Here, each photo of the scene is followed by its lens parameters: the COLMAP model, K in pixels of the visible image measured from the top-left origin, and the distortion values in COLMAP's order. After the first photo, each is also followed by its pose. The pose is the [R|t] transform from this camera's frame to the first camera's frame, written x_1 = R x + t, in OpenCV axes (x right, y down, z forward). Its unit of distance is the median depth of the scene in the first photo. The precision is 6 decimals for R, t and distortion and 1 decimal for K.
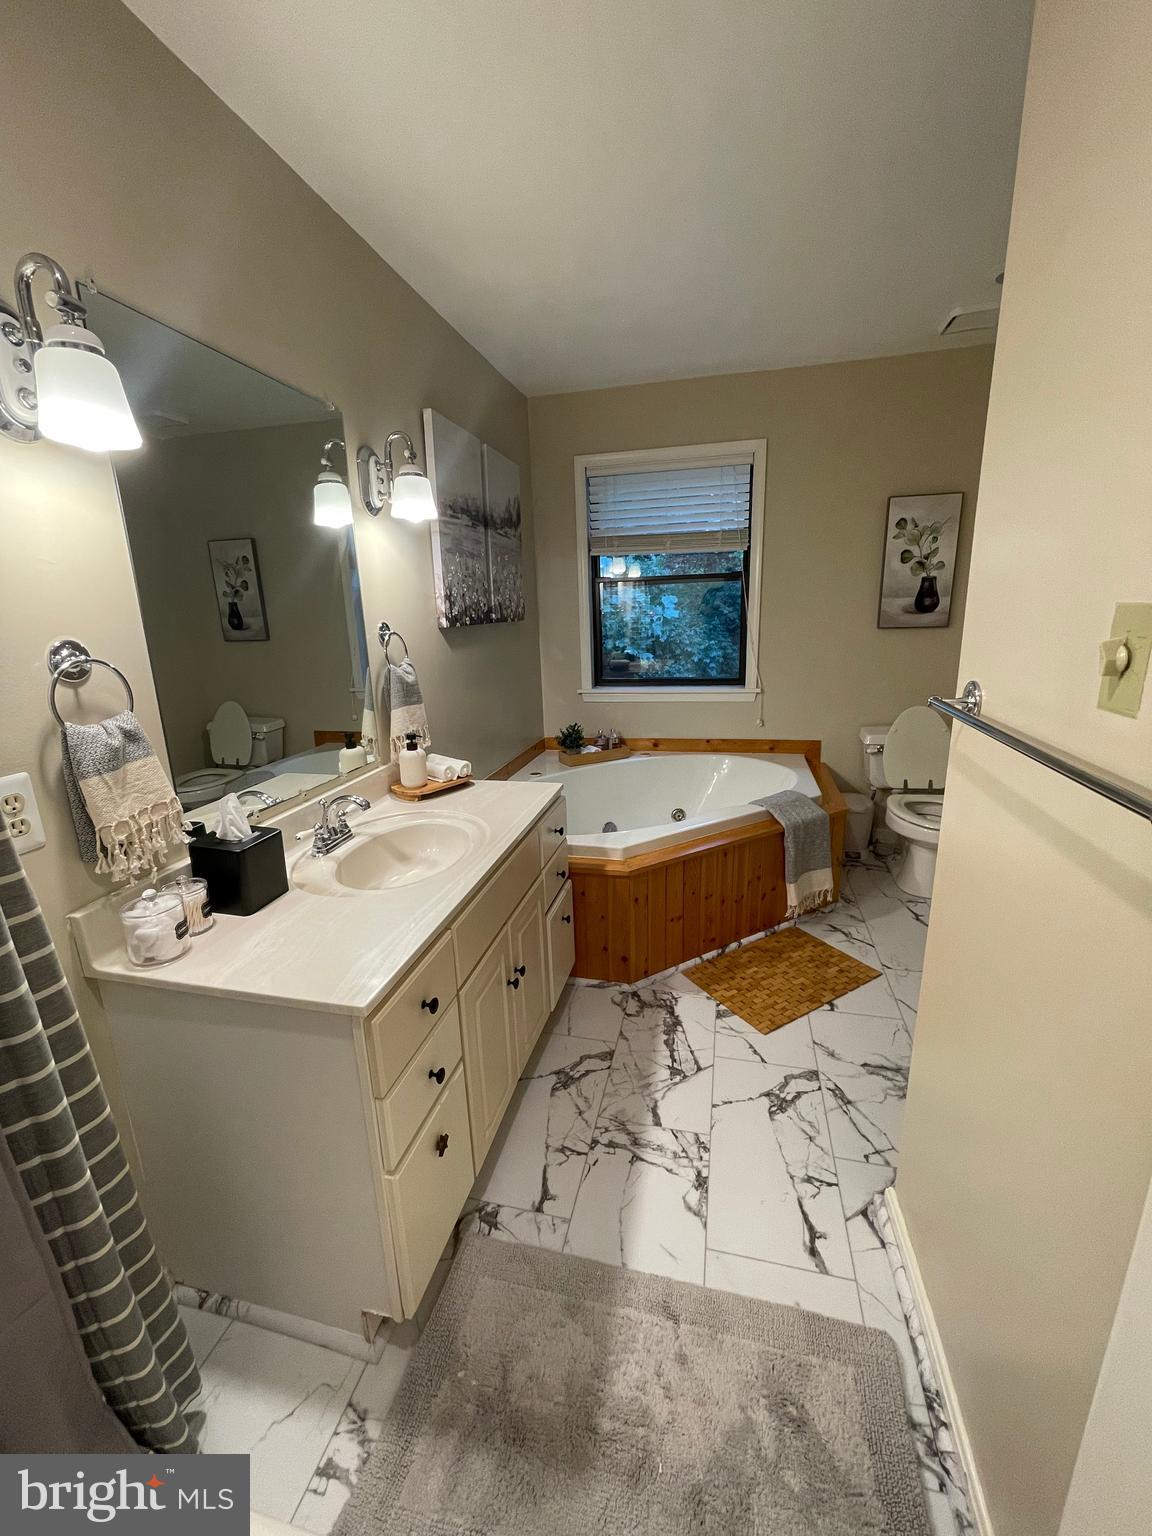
lens RADIAL K [[619.7, 0, 576.0], [0, 619.7, 768.0], [0, 0, 1]] dist [-0.001511, 0.000030]
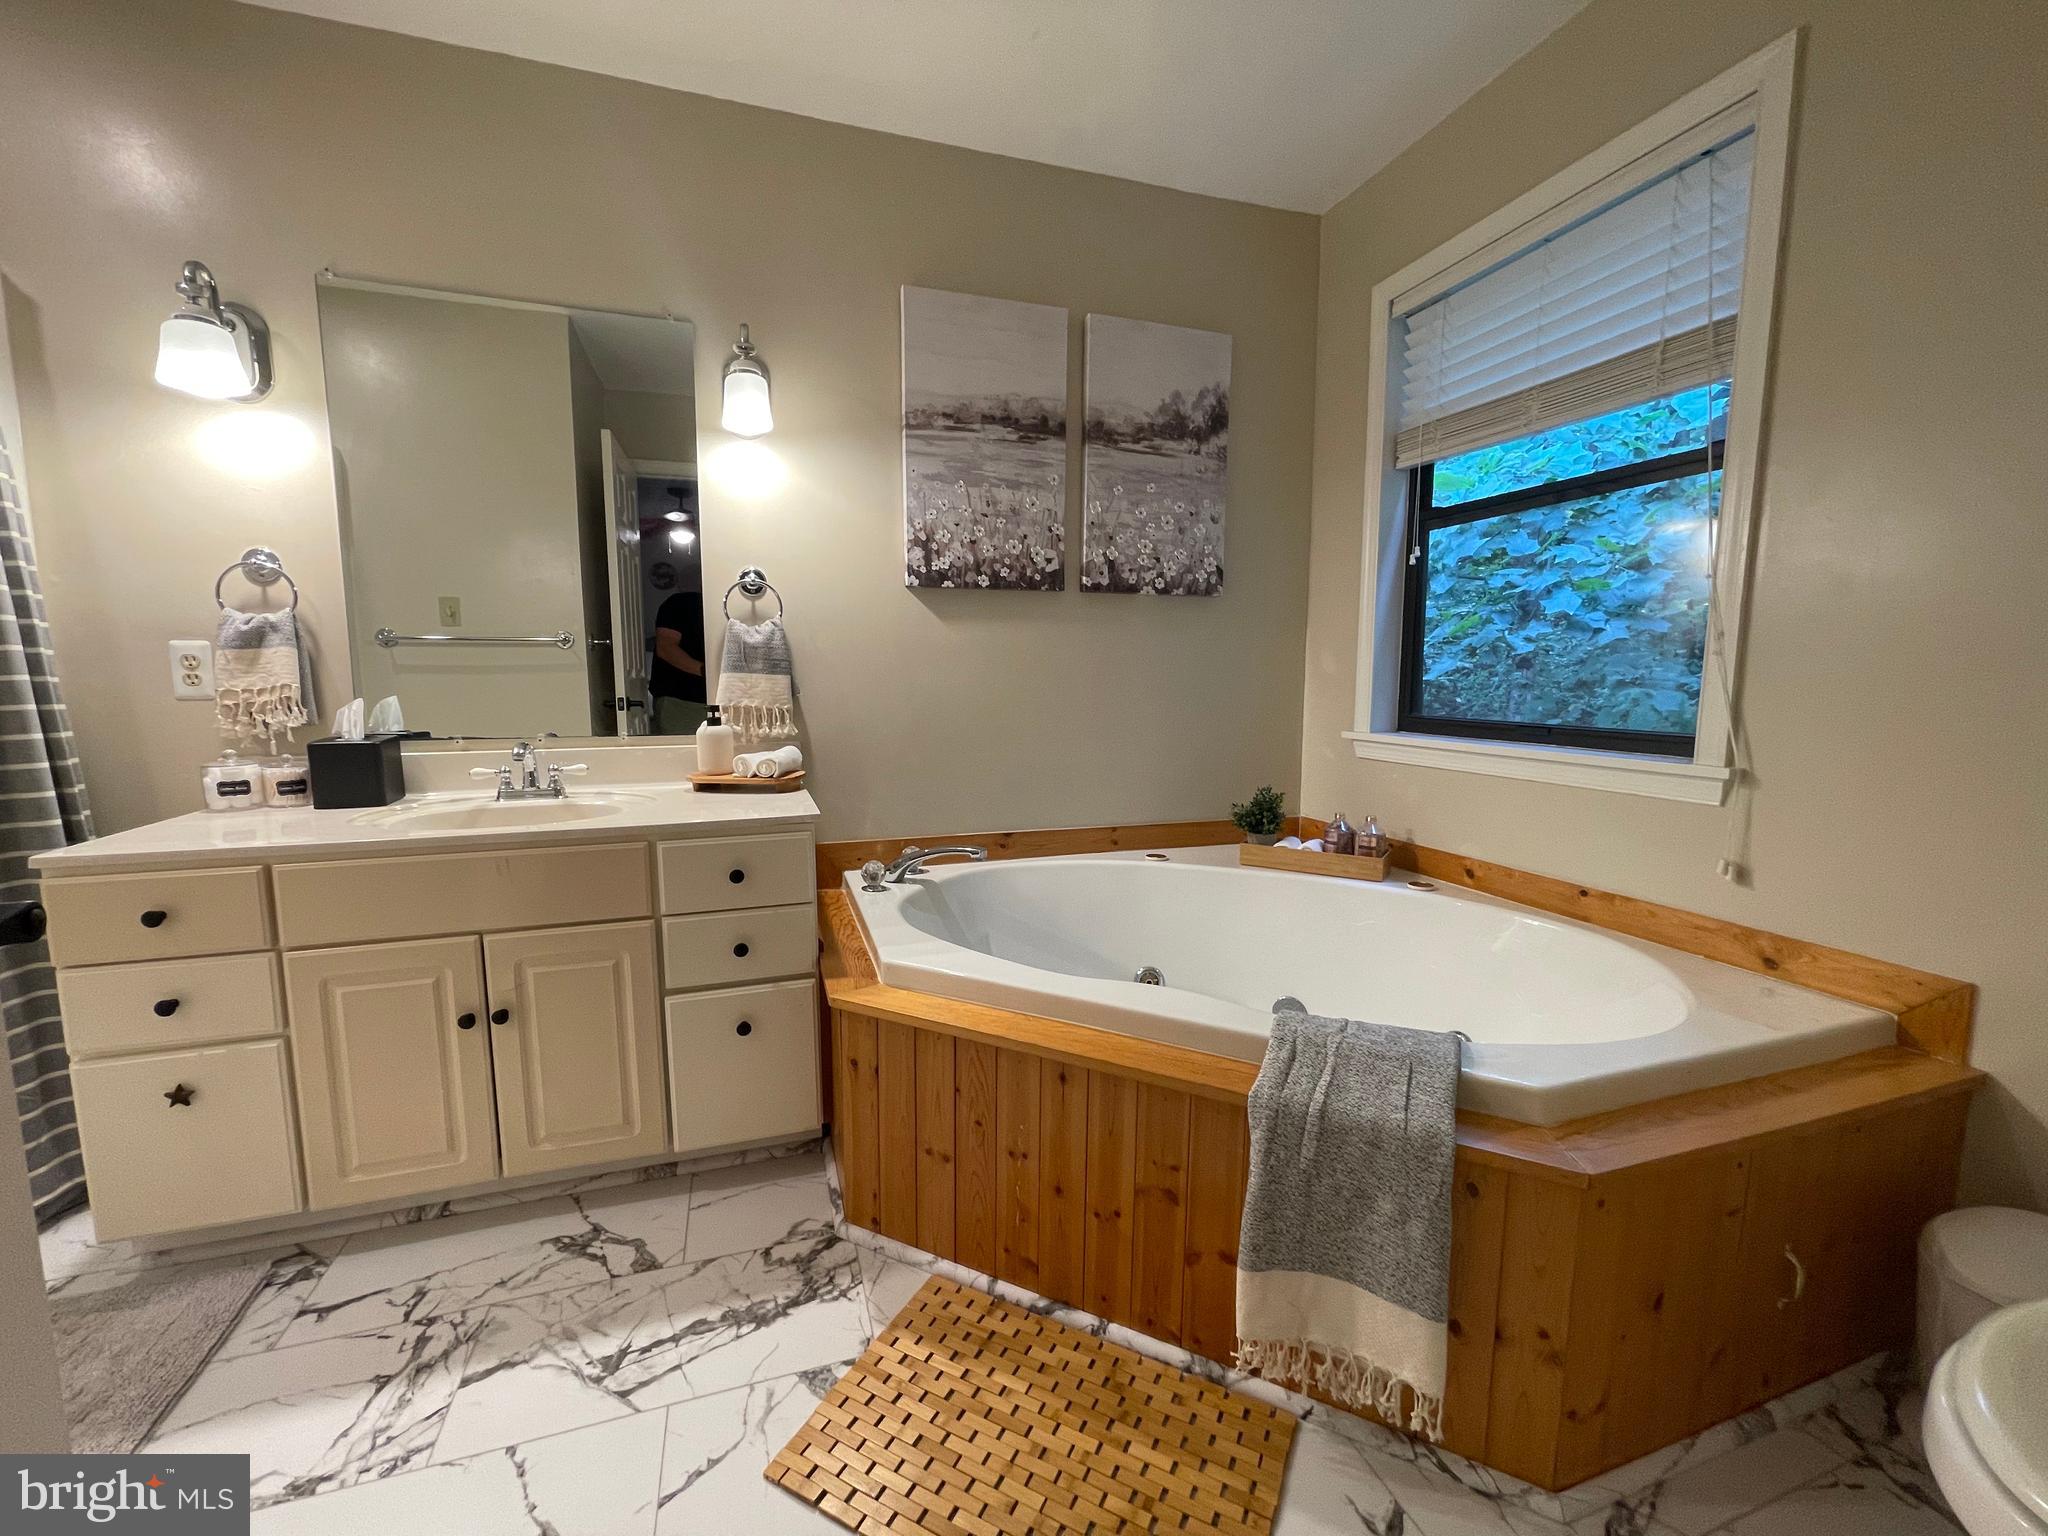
lens RADIAL K [[827.5, 0, 1019.6], [0, 827.5, 767.0], [0, 0, 1]] dist [0.000594, 0.000802]
pose [[0.526430, 0.132119, -0.839891, 0.852061], [-0.230850, 0.972953, 0.008358, -0.079885], [0.818279, 0.189489, 0.542691, 0.802135]]
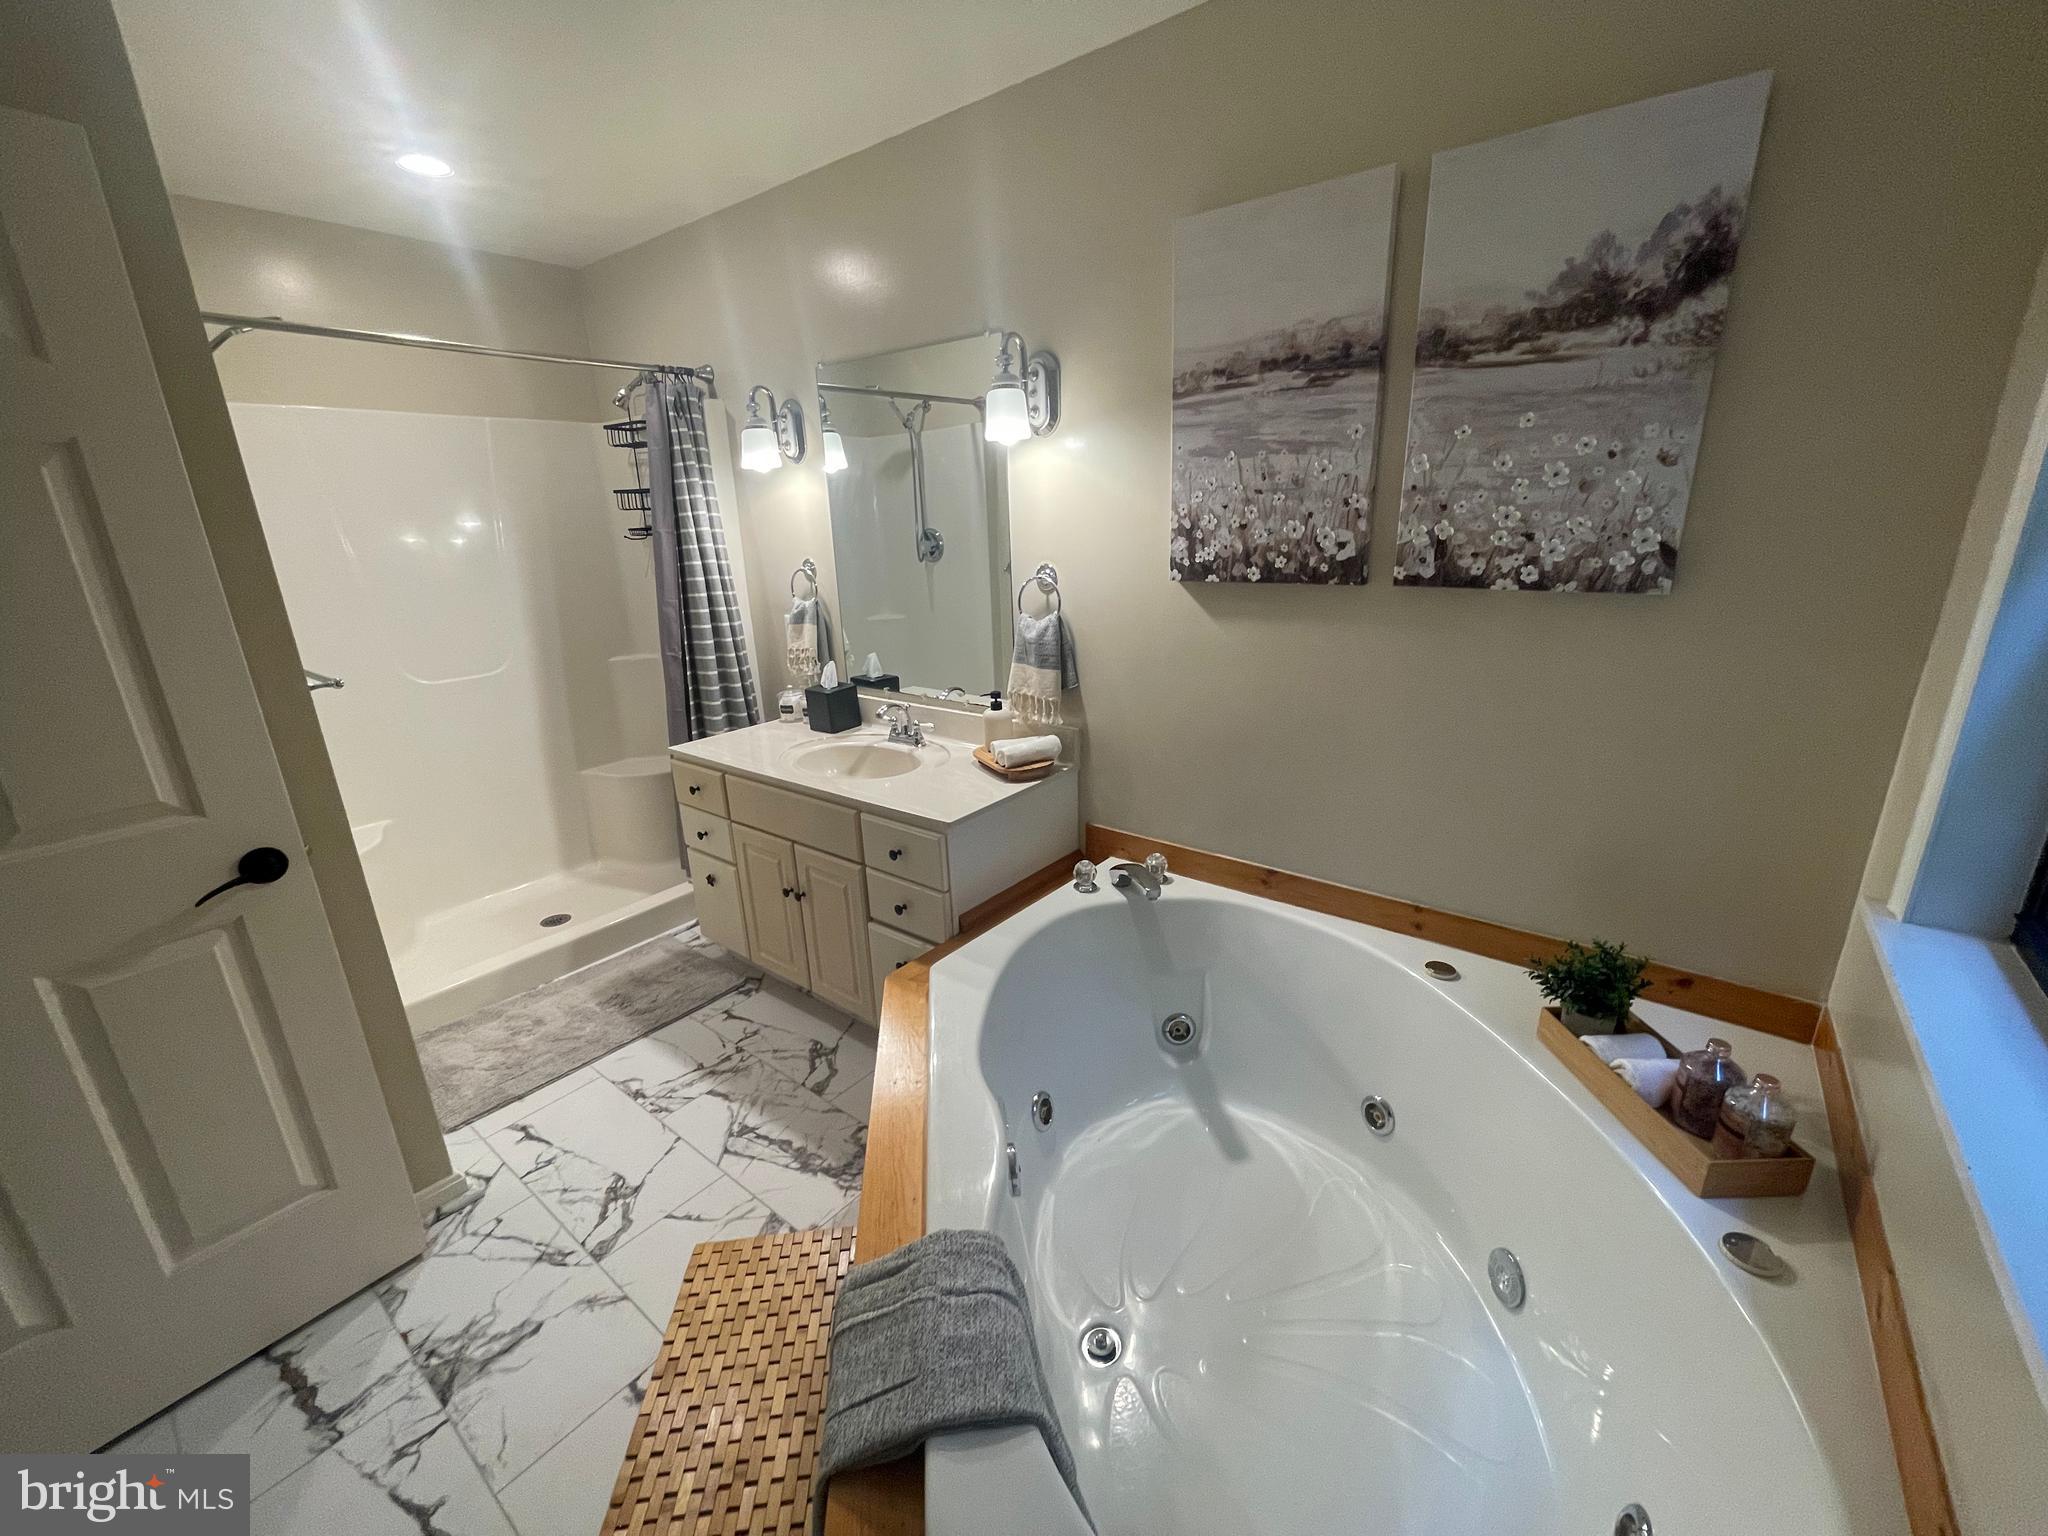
lens RADIAL K [[825.2, 0, 1028.4], [0, 825.2, 770.2], [0, 0, 1]] dist [-0.015844, 0.009441]
pose [[-0.409490, 0.312209, -0.857230, 0.798932], [-0.189247, 0.890114, 0.414587, -0.474773], [0.892471, 0.331998, -0.305408, 1.509616]]
